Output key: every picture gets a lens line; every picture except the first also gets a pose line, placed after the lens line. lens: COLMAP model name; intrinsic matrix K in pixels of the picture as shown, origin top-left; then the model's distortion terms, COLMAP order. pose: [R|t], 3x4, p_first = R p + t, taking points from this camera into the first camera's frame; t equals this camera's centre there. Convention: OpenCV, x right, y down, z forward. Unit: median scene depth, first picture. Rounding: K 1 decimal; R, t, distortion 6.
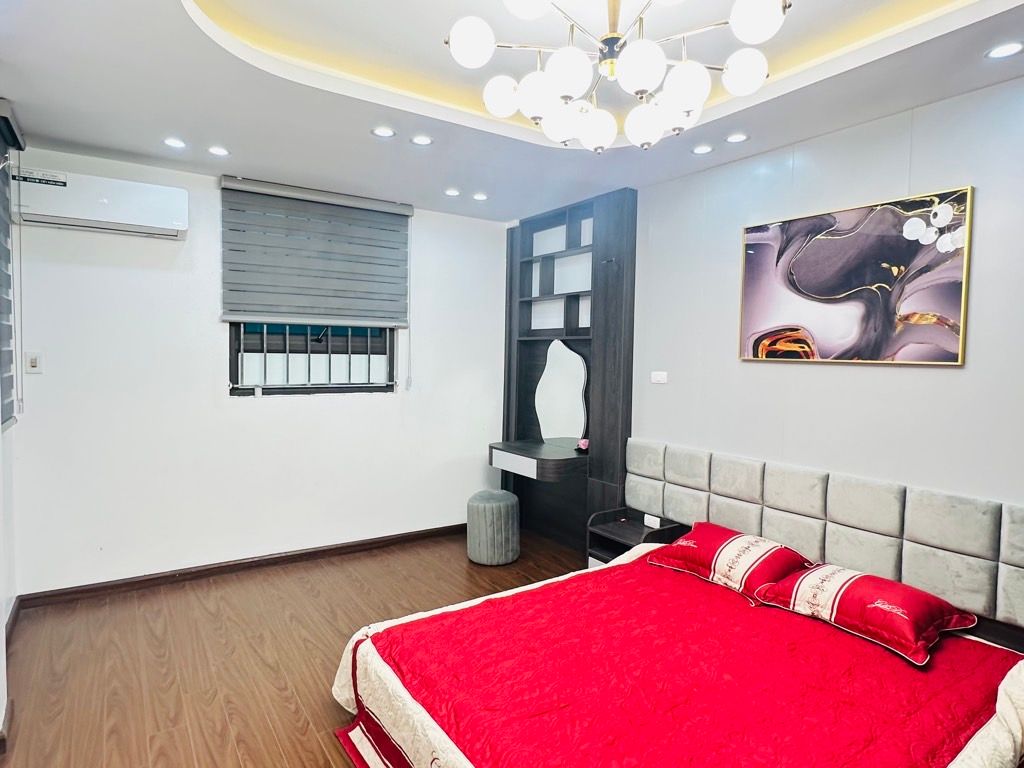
lens RADIAL K [[582.3, 0, 514.6], [0, 582.3, 381.7], [0, 0, 1]] dist [0.000012, -0.000743]
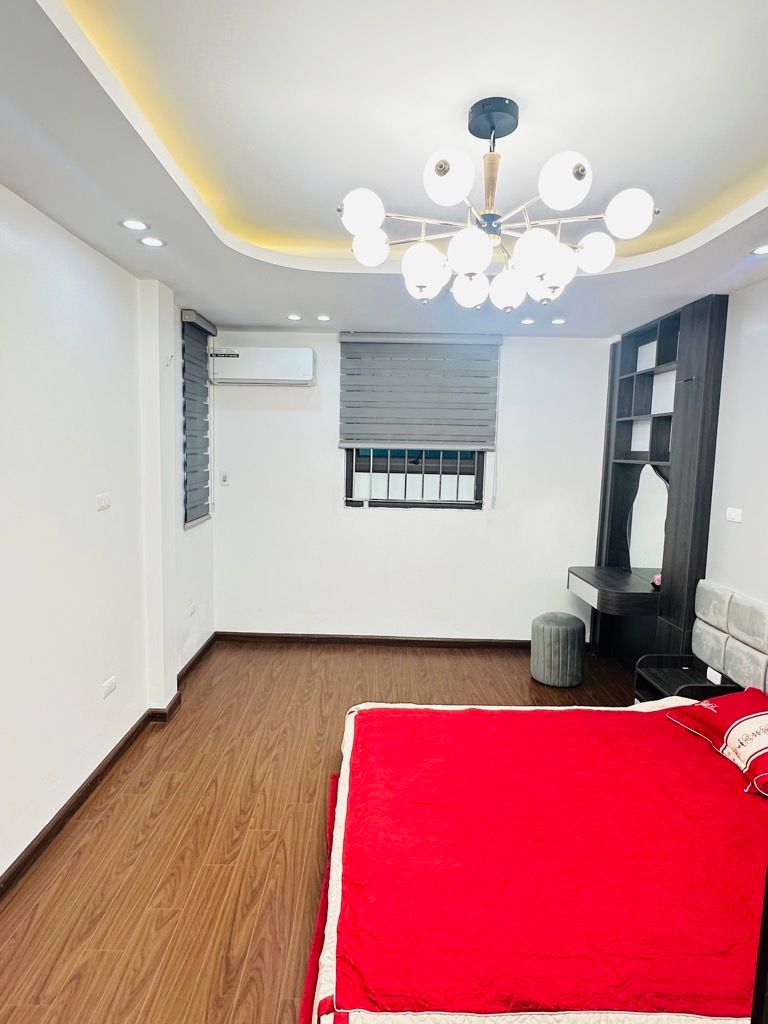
lens RADIAL K [[582.3, 0, 384.0], [0, 582.3, 512.0], [0, 0, 1]] dist [0.000012, -0.000743]
pose [[0.830676, 0.063232, -0.553153, 0.293632], [-0.035340, 0.997515, 0.060957, -0.045811], [0.555633, -0.031087, 0.830847, -0.006459]]
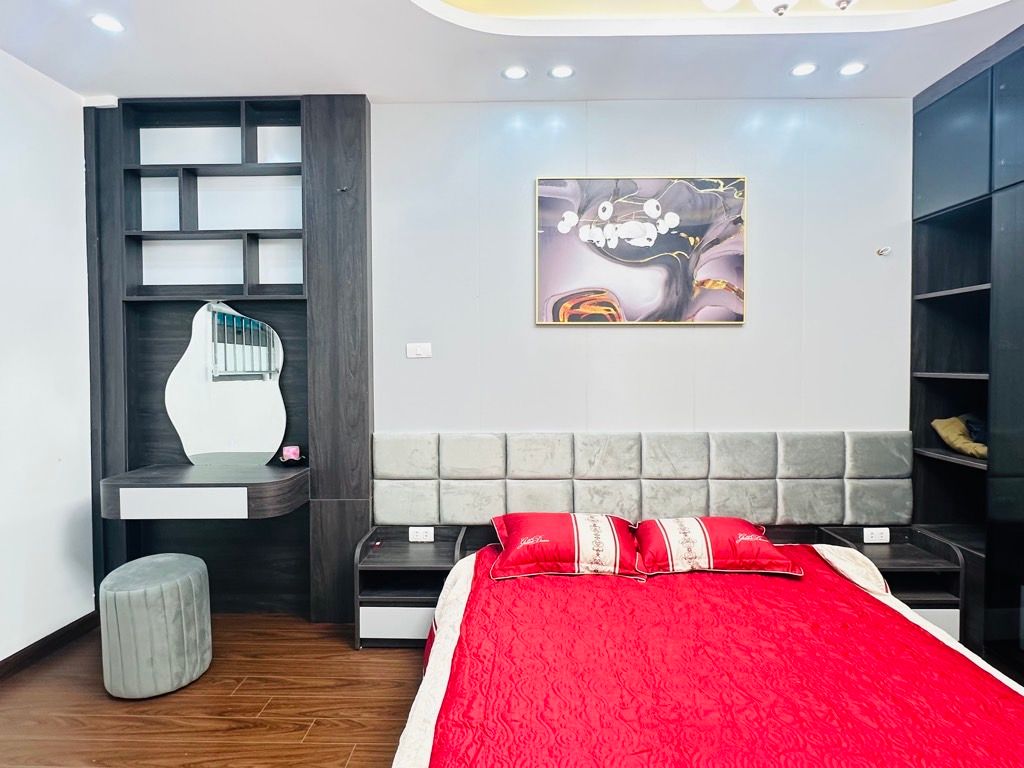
lens RADIAL K [[582.3, 0, 514.6], [0, 582.3, 381.7], [0, 0, 1]] dist [0.000012, -0.000743]
pose [[0.588789, -0.042582, 0.807164, -0.314274], [0.053175, 0.998489, 0.013886, 0.031194], [-0.806536, 0.034745, 0.590164, 0.430247]]
